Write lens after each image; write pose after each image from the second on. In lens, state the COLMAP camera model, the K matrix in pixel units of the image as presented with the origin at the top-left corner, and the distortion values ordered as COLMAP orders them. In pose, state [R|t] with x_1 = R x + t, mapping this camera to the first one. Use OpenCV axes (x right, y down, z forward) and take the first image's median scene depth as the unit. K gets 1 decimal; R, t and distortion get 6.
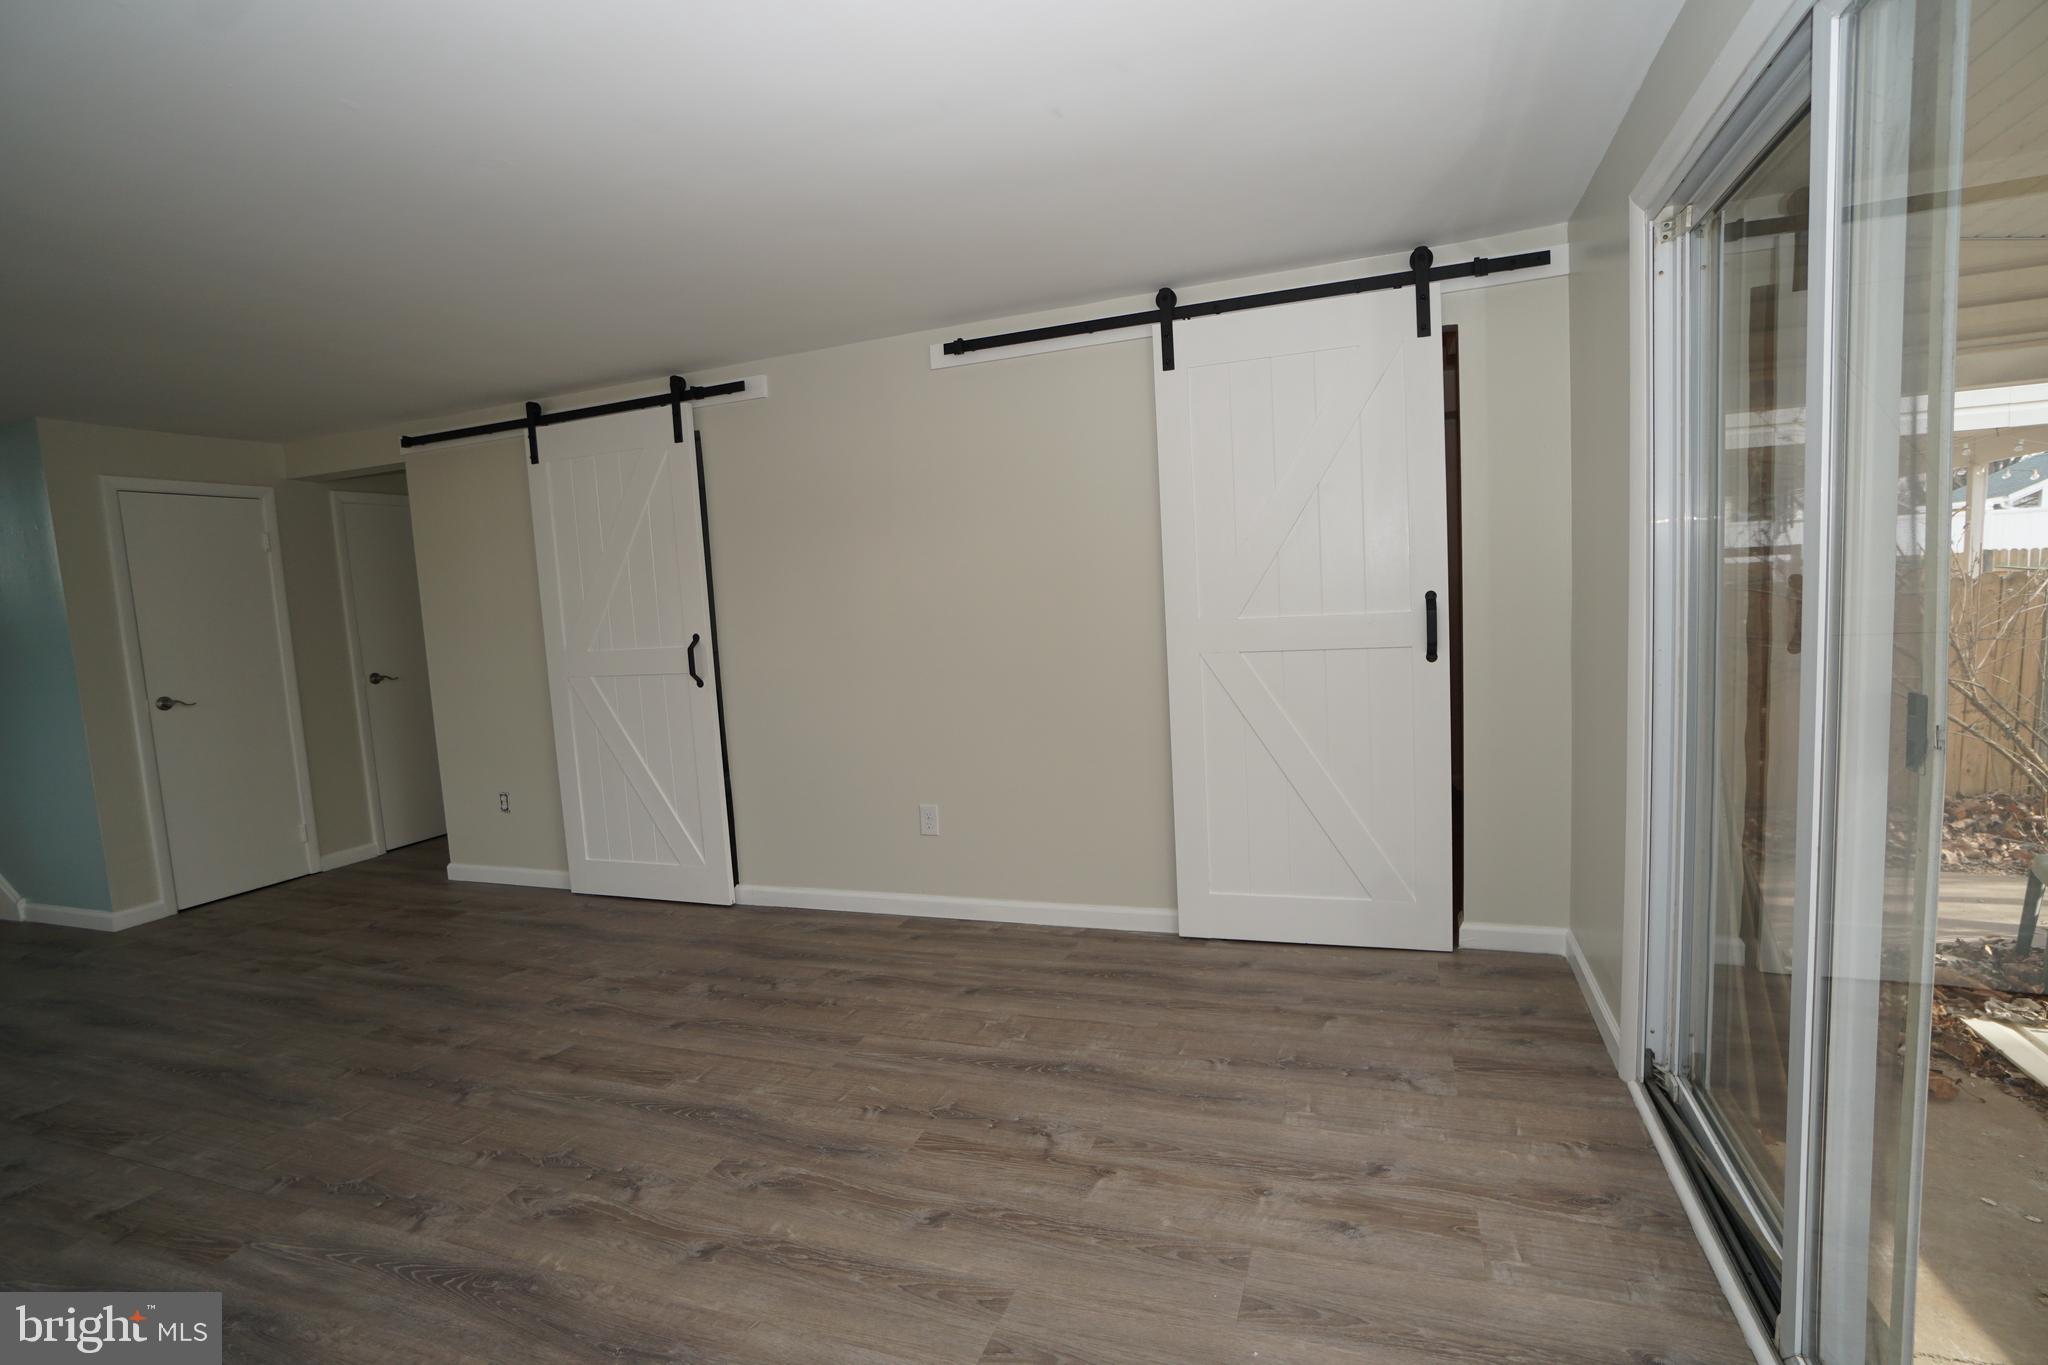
lens RADIAL K [[947.5, 0, 1028.3], [0, 947.5, 719.0], [0, 0, 1]] dist [-0.102281, 0.053602]
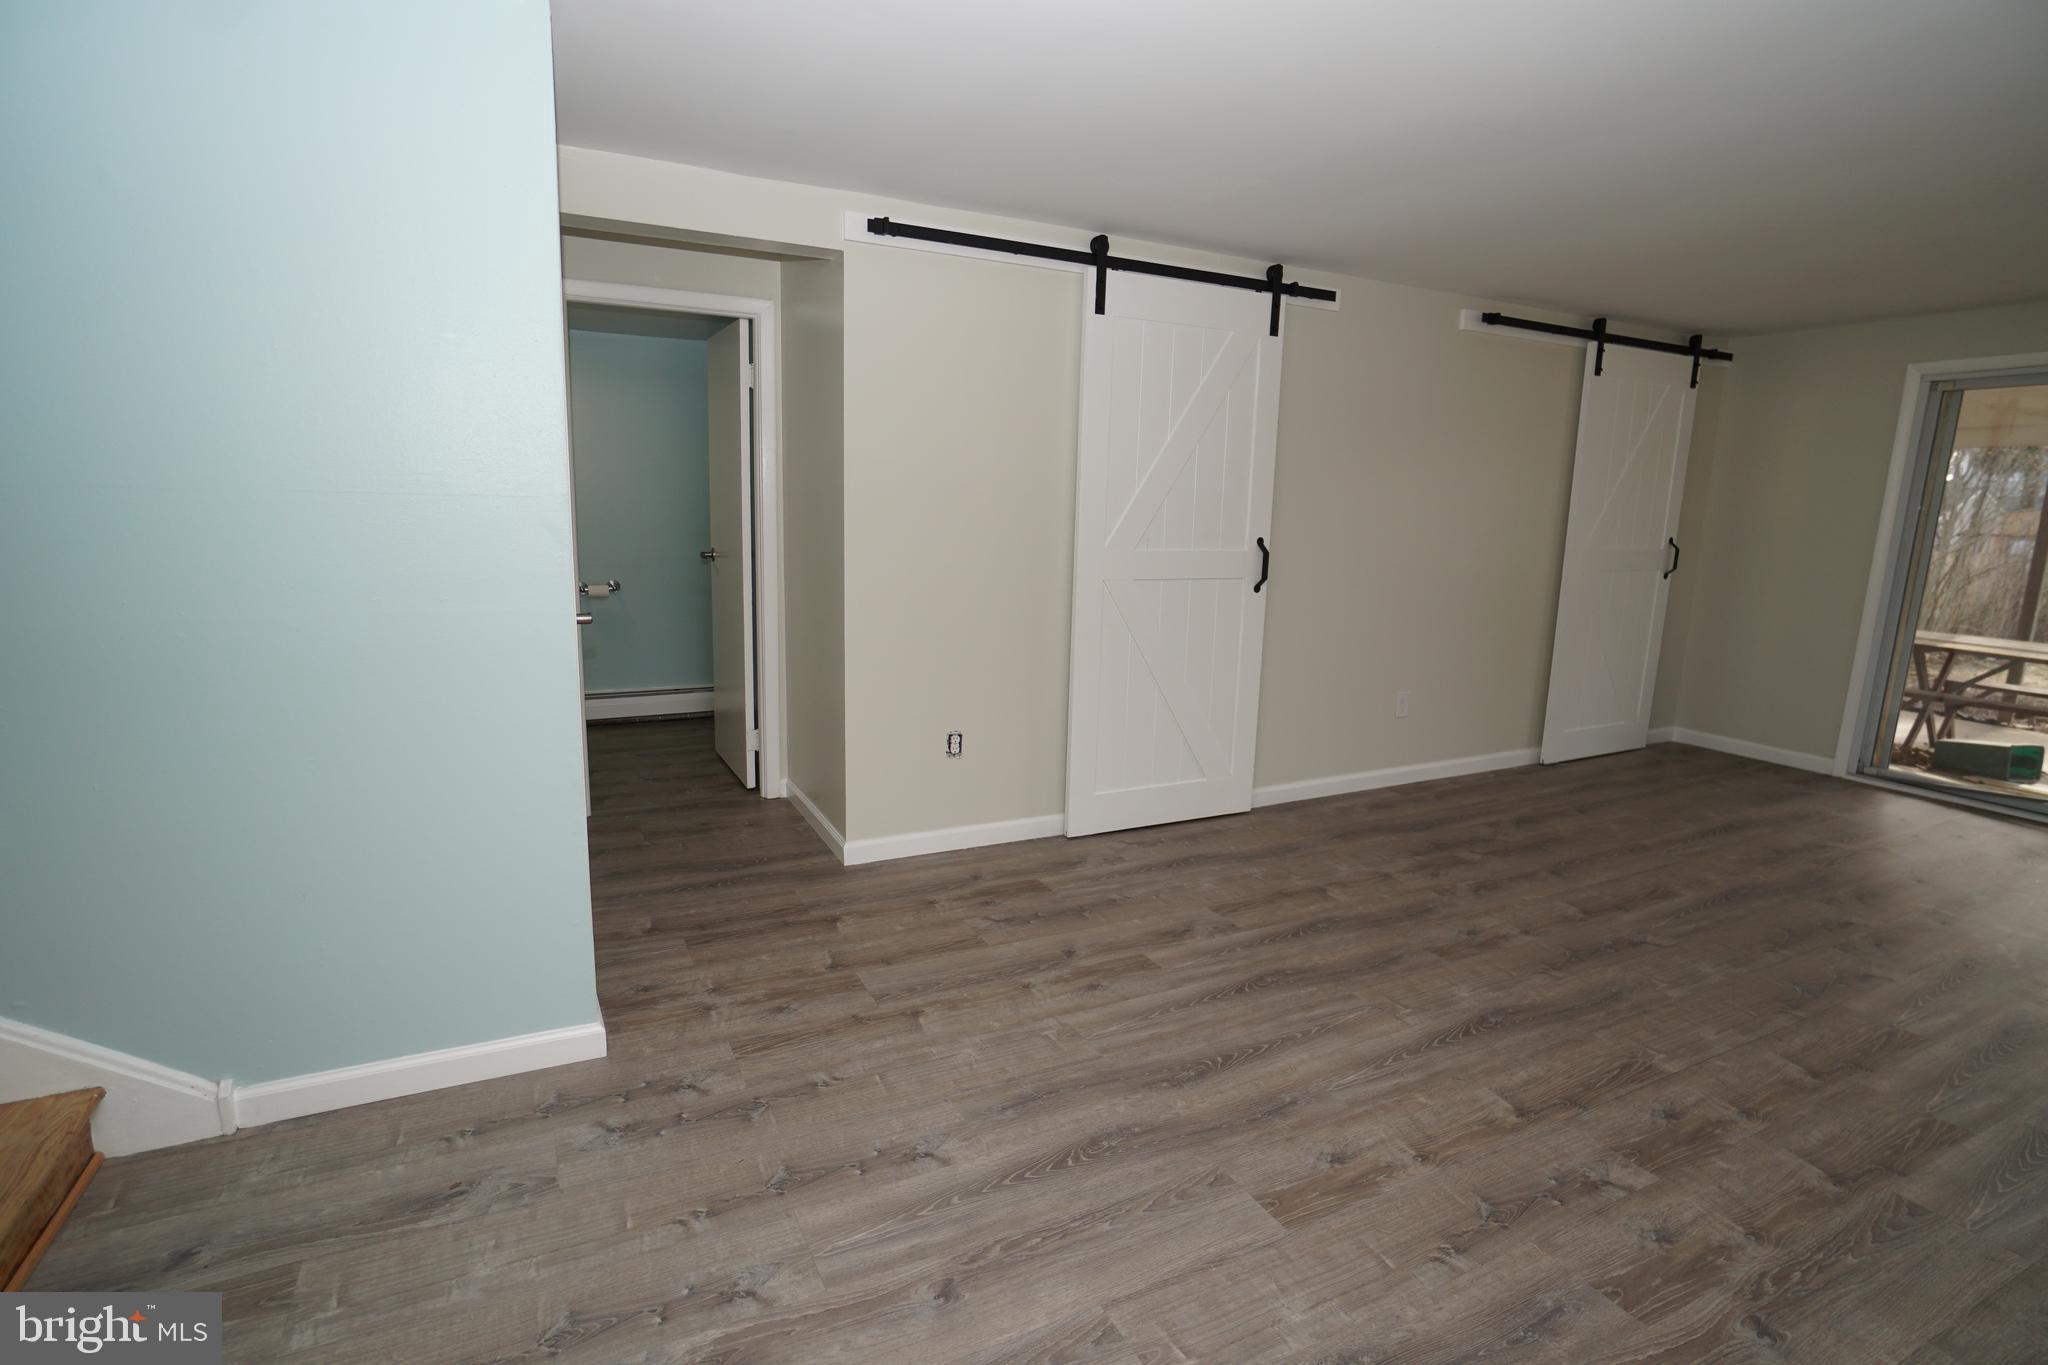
lens RADIAL K [[978.0, 0, 1020.8], [0, 978.0, 692.8], [0, 0, 1]] dist [-0.043389, 0.017173]
pose [[0.689575, -0.054219, 0.722182, -1.322165], [0.030704, 0.998486, 0.045646, 0.020042], [-0.723564, -0.009303, 0.690195, 0.497973]]
